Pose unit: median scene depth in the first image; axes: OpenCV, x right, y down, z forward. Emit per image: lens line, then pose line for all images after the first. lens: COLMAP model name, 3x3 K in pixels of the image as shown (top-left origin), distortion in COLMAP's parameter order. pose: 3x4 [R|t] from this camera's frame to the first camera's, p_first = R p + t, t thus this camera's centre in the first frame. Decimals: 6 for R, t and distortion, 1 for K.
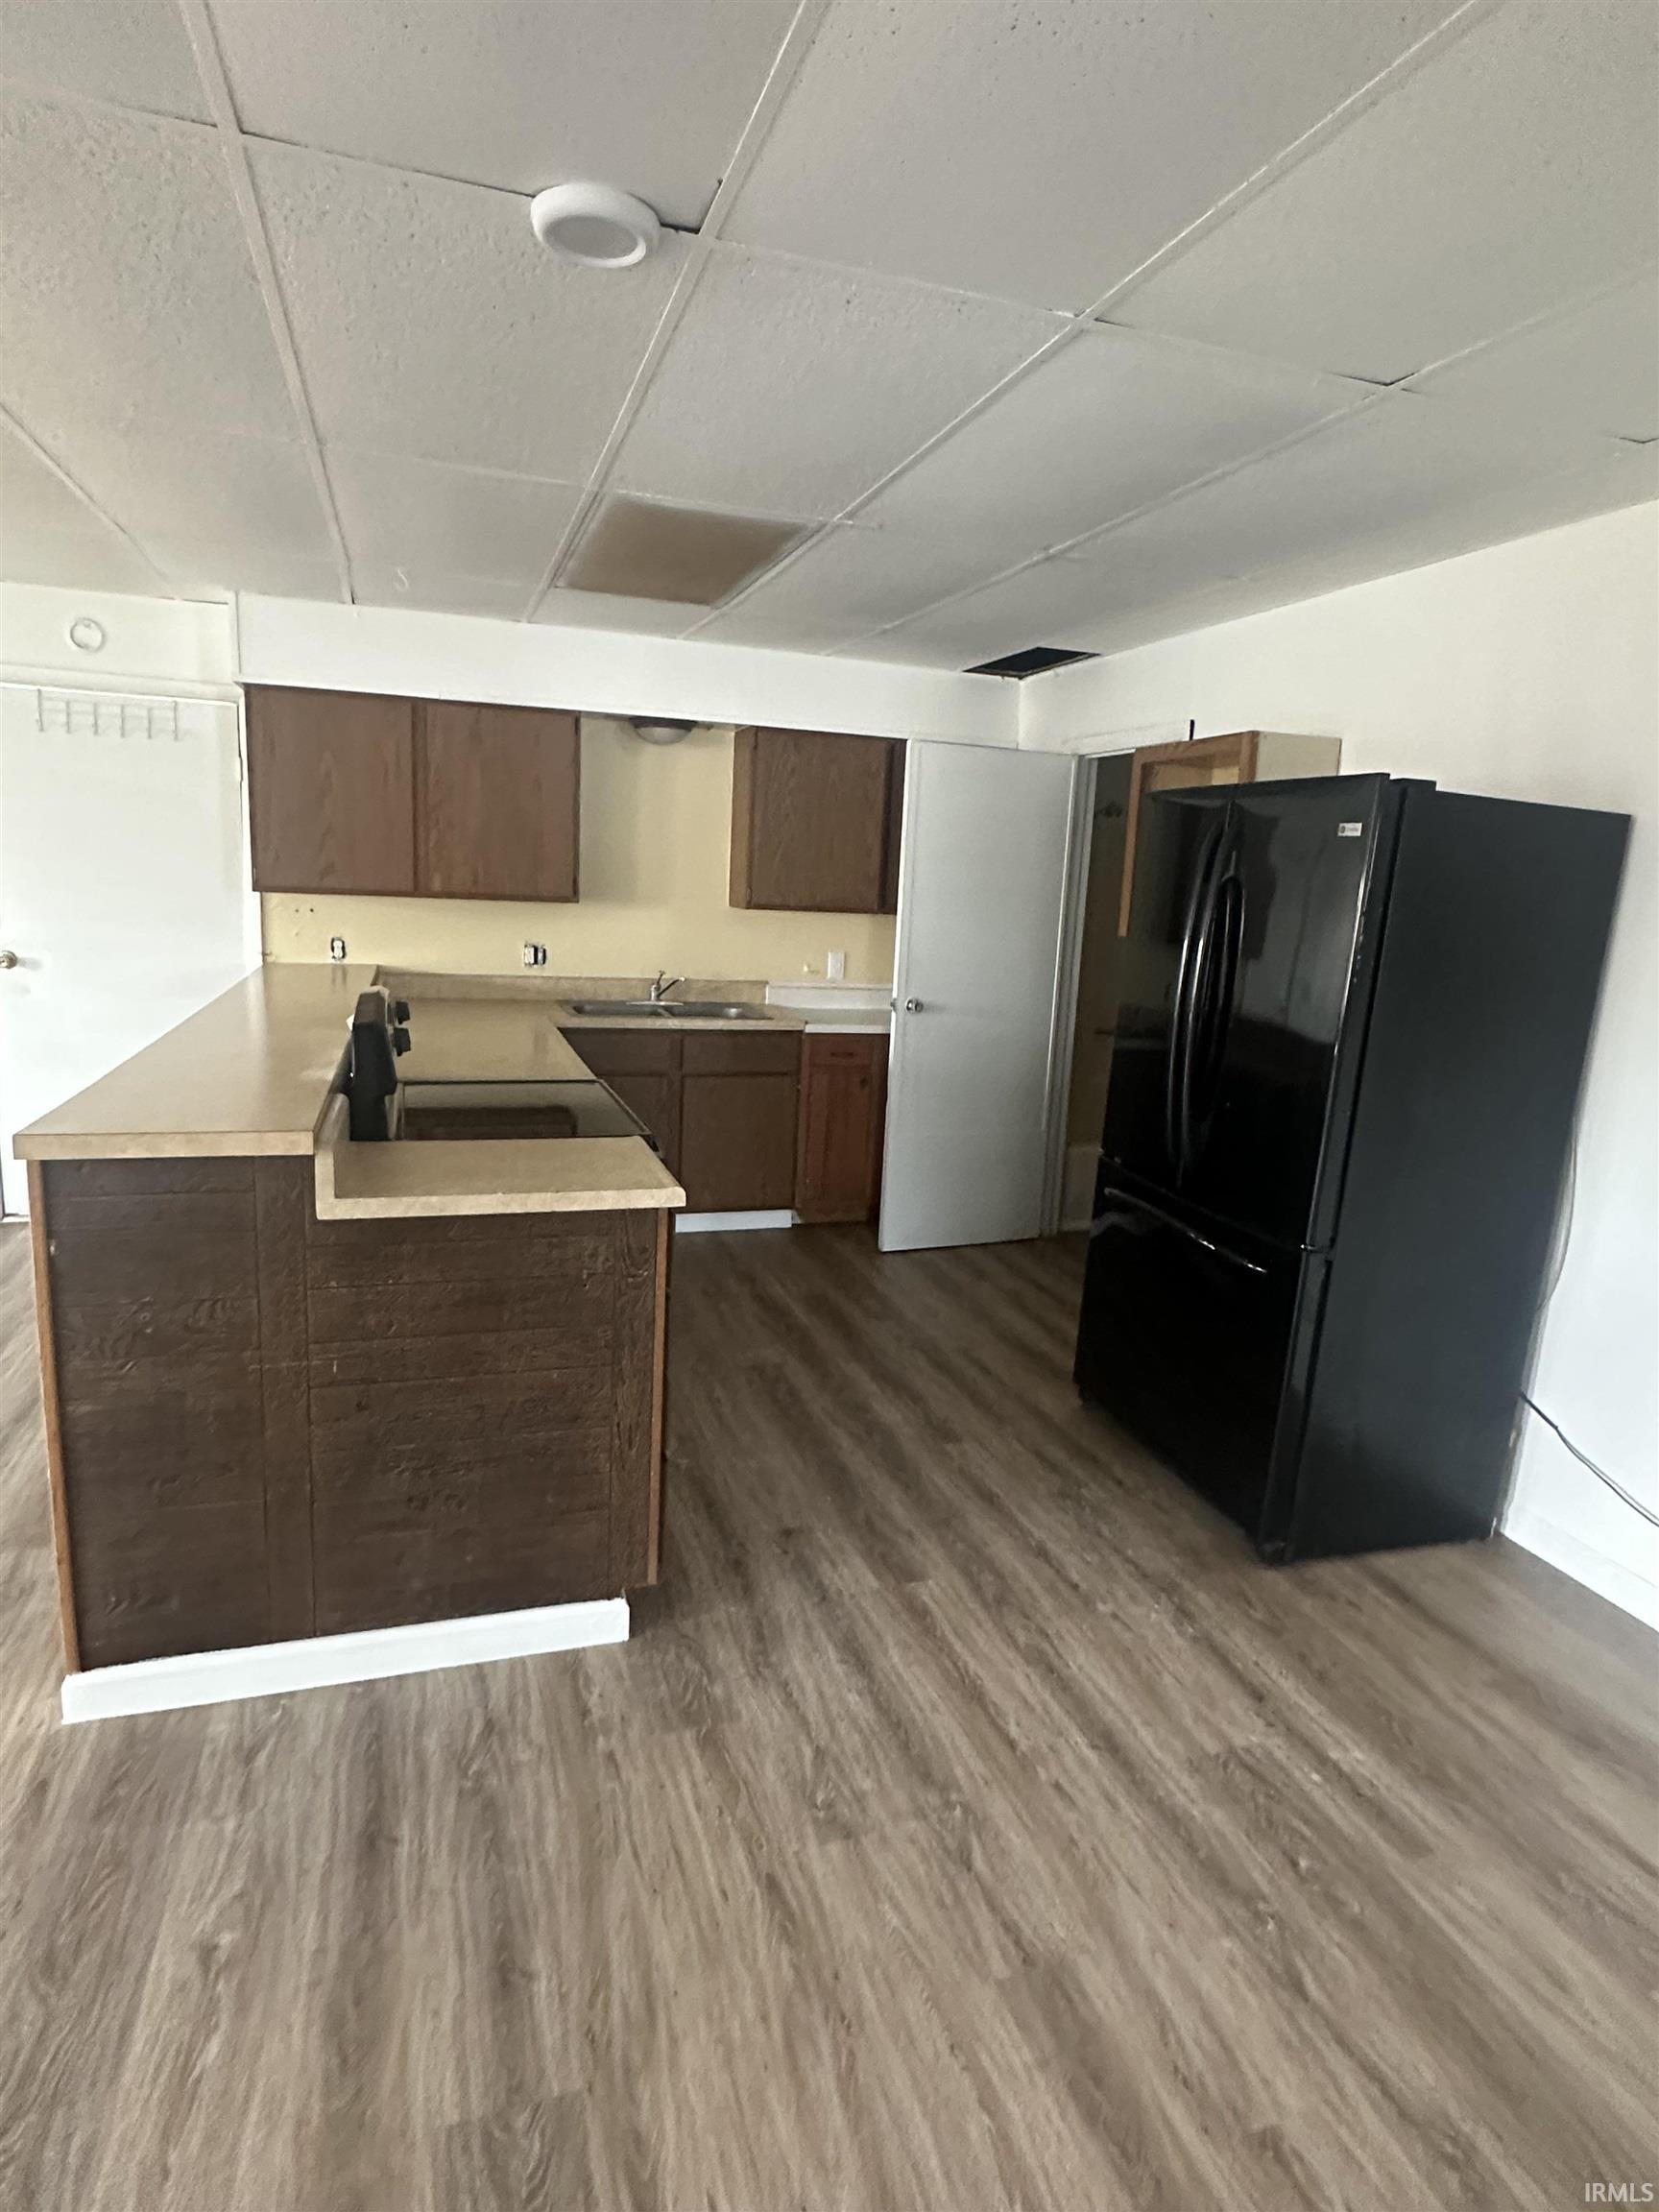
lens RADIAL K [[1210.2, 0, 829.5], [0, 1210.2, 1106.0], [0, 0, 1]] dist [-0.004219, -0.001536]
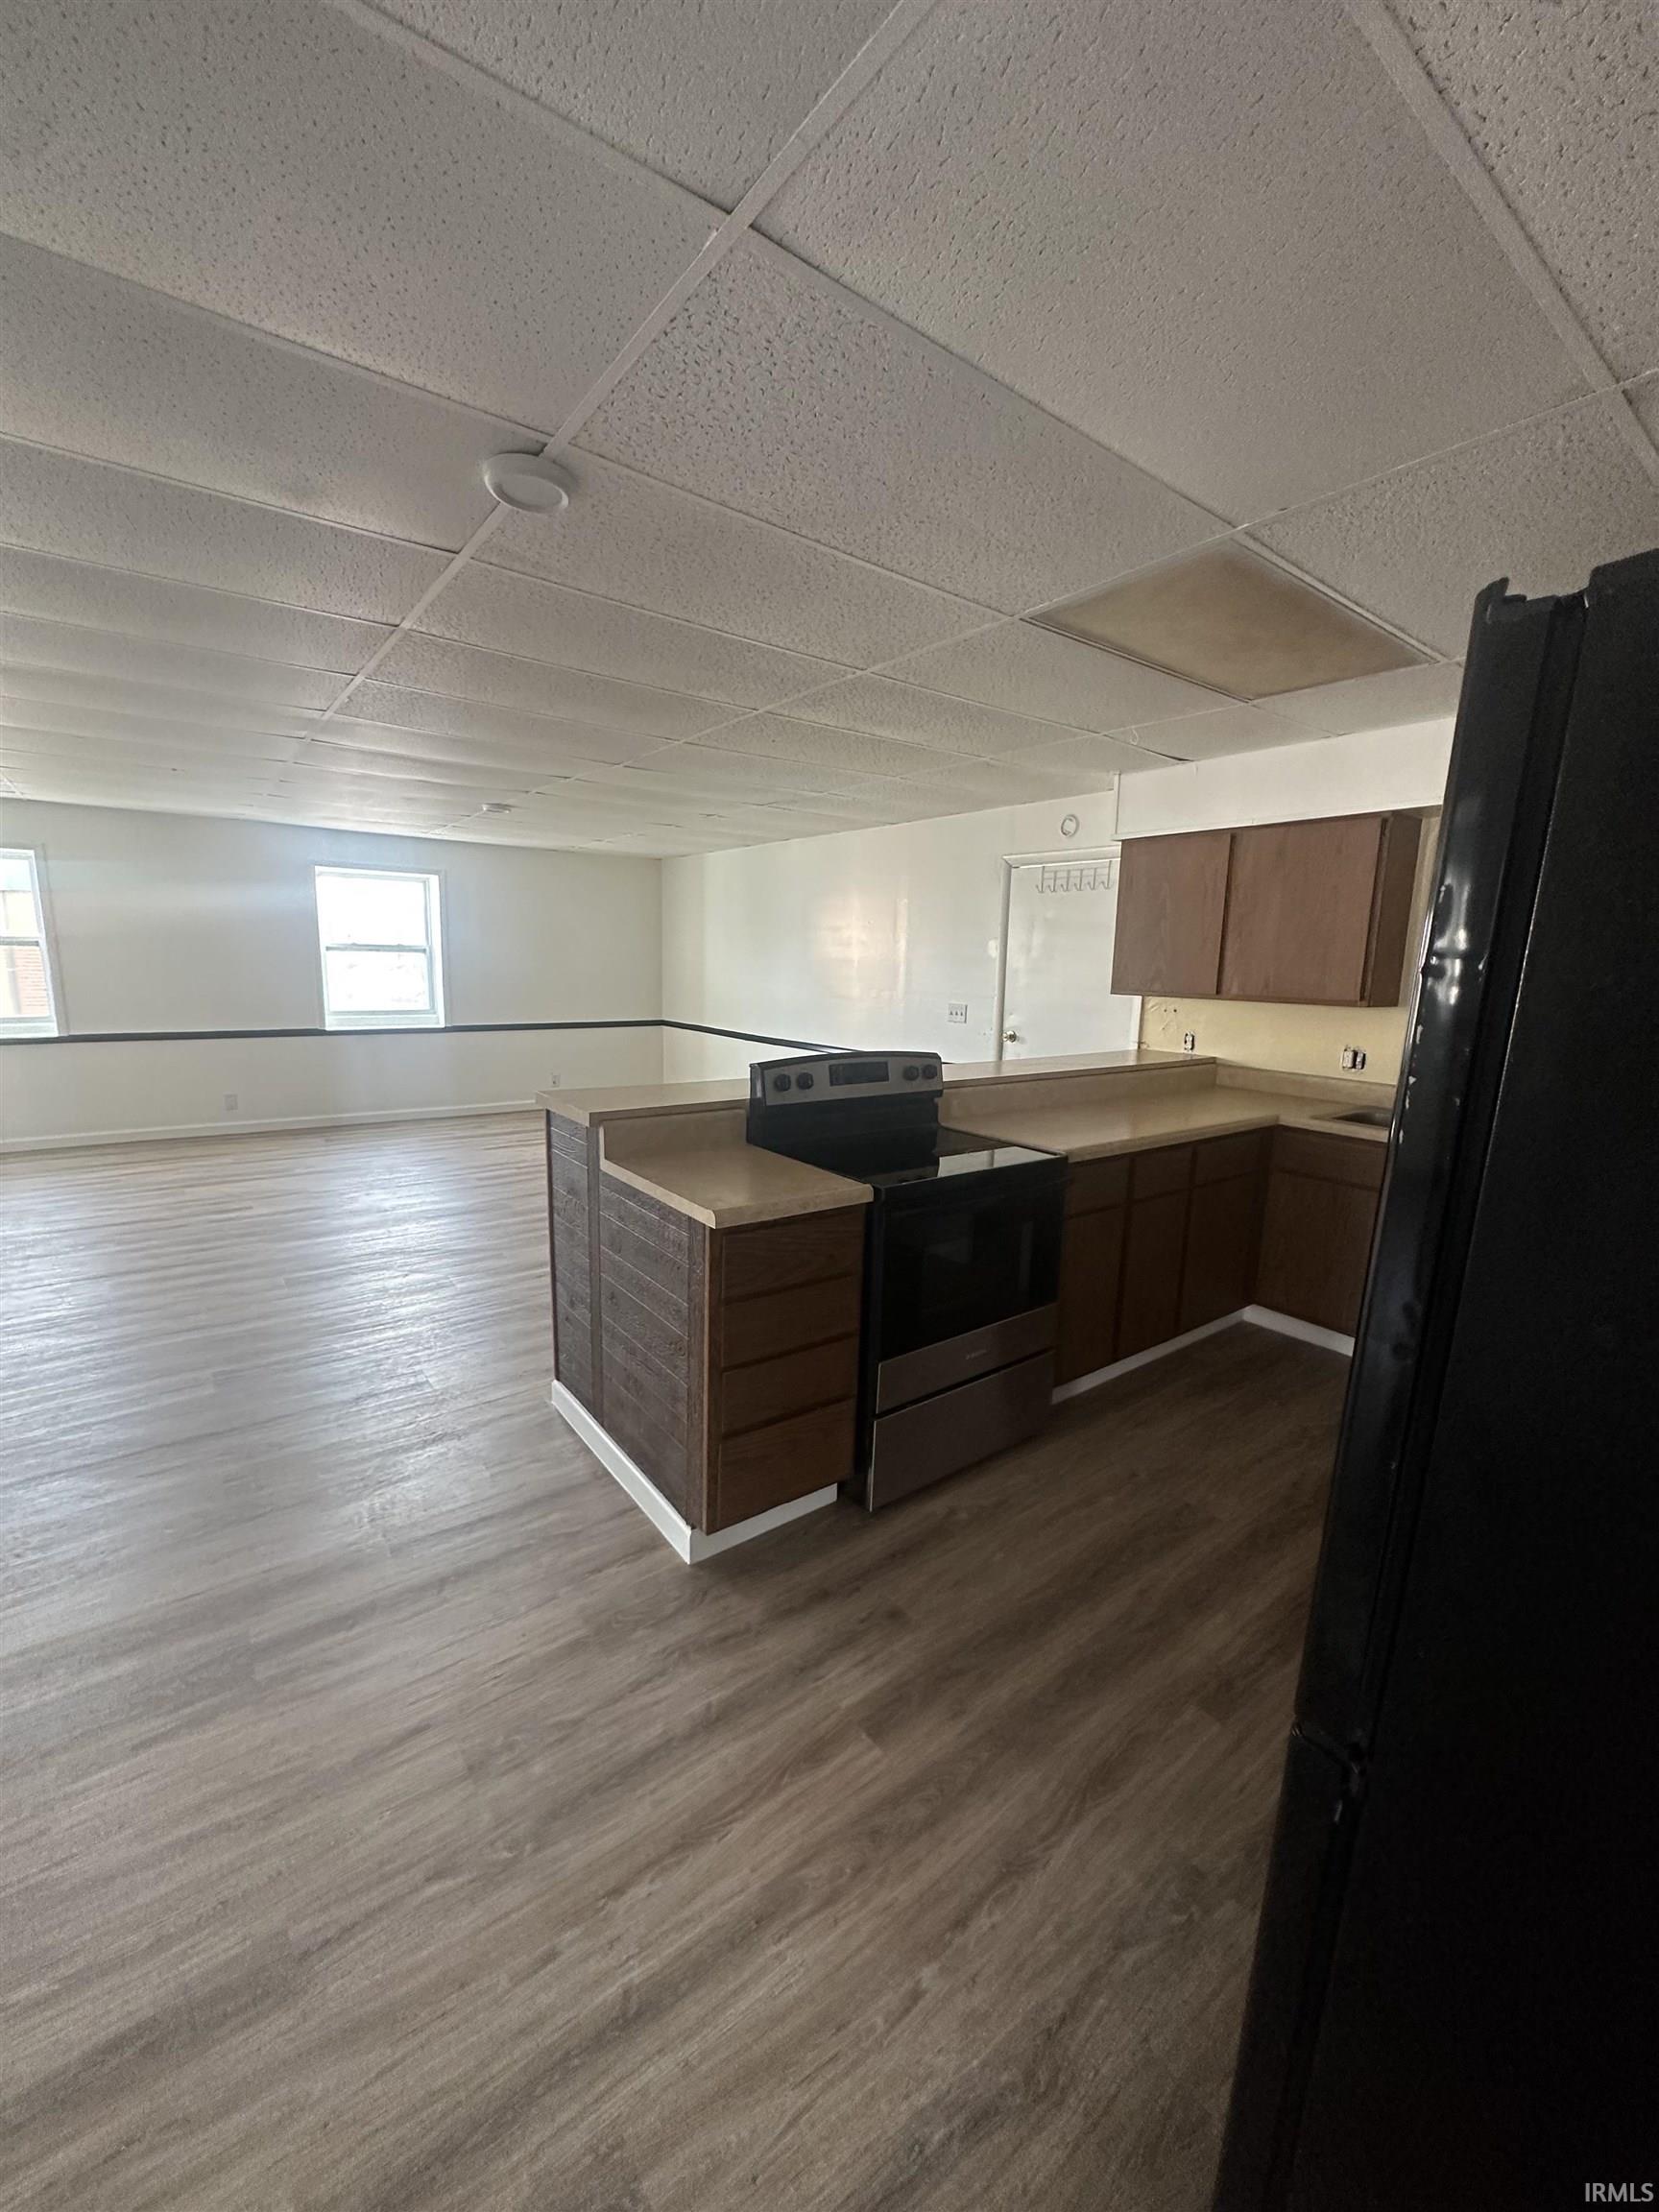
lens RADIAL K [[870.3, 0, 830.3], [0, 870.3, 1115.7], [0, 0, 1]] dist [-0.017617, 0.005617]
pose [[0.325694, 0.128430, -0.936712, 0.634230], [-0.184416, 0.980332, 0.070289, -0.100773], [0.927316, 0.149851, 0.342973, 0.729063]]
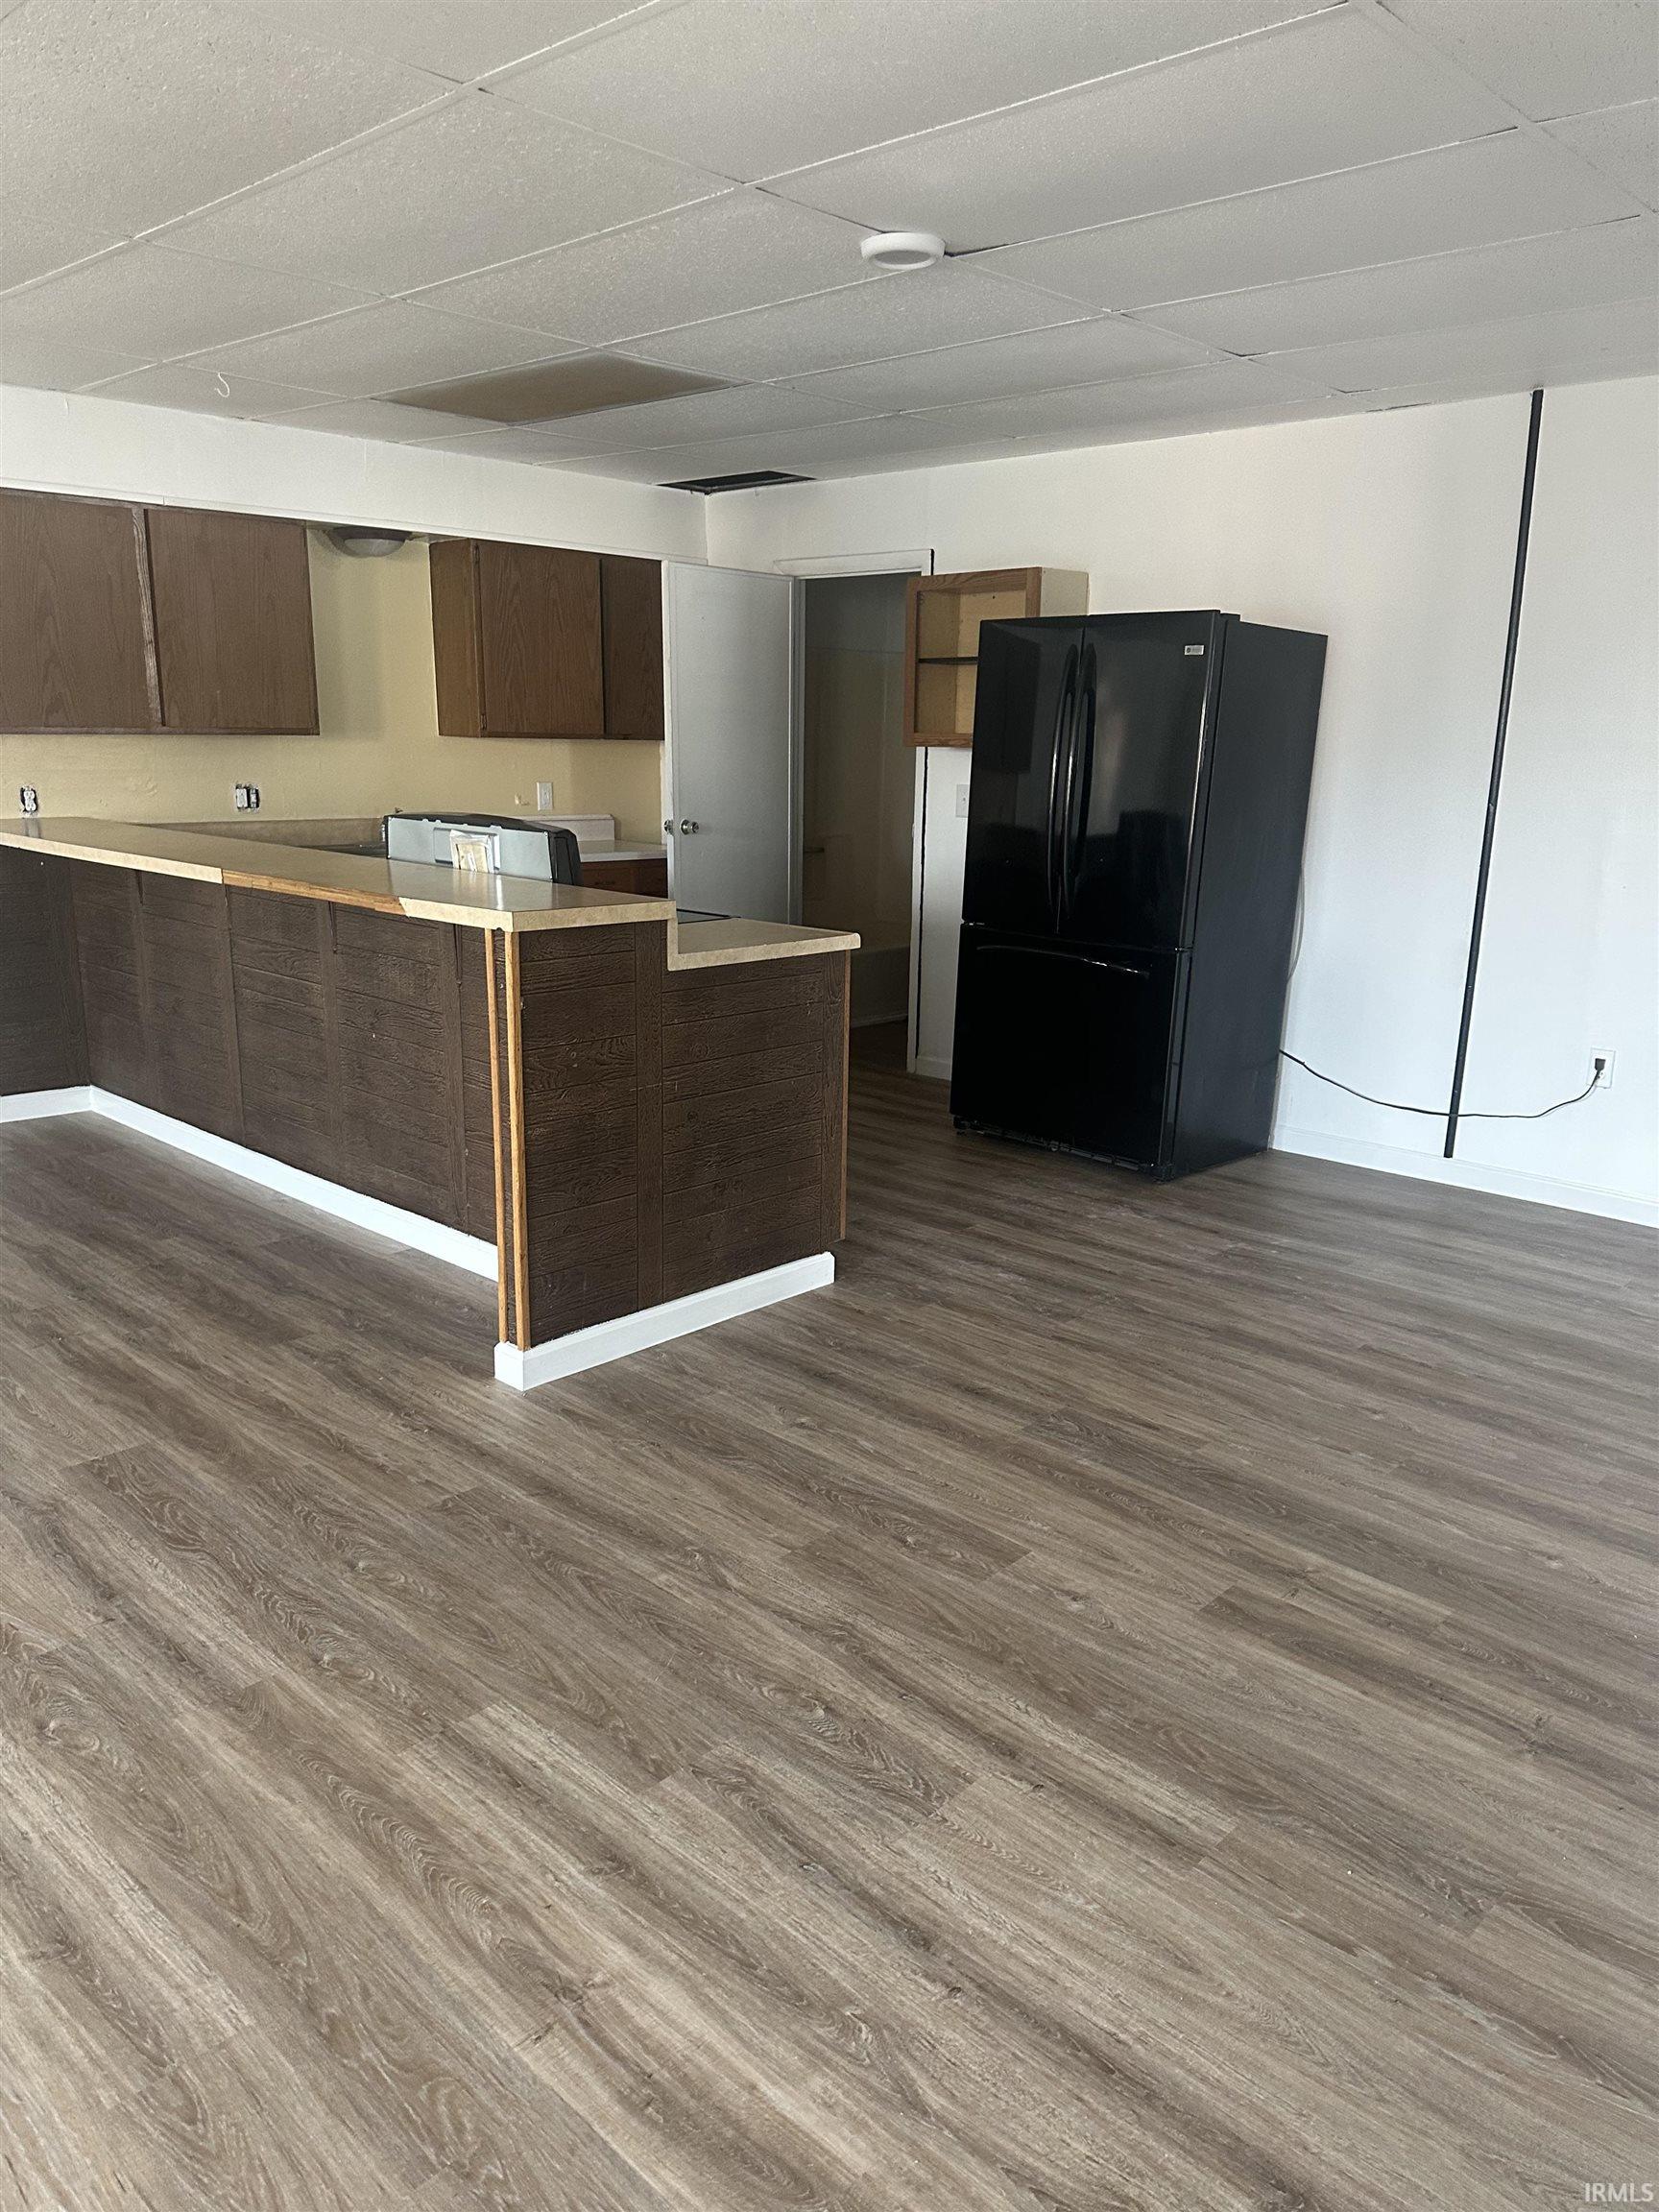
lens RADIAL K [[1559.1, 0, 840.4], [0, 1559.1, 1109.9], [0, 0, 1]] dist [0.136754, -0.224807]
pose [[0.882316, -0.147114, 0.447075, -0.866602], [0.115471, 0.988524, 0.097397, 0.082031], [-0.456273, -0.034311, 0.889178, -0.509731]]
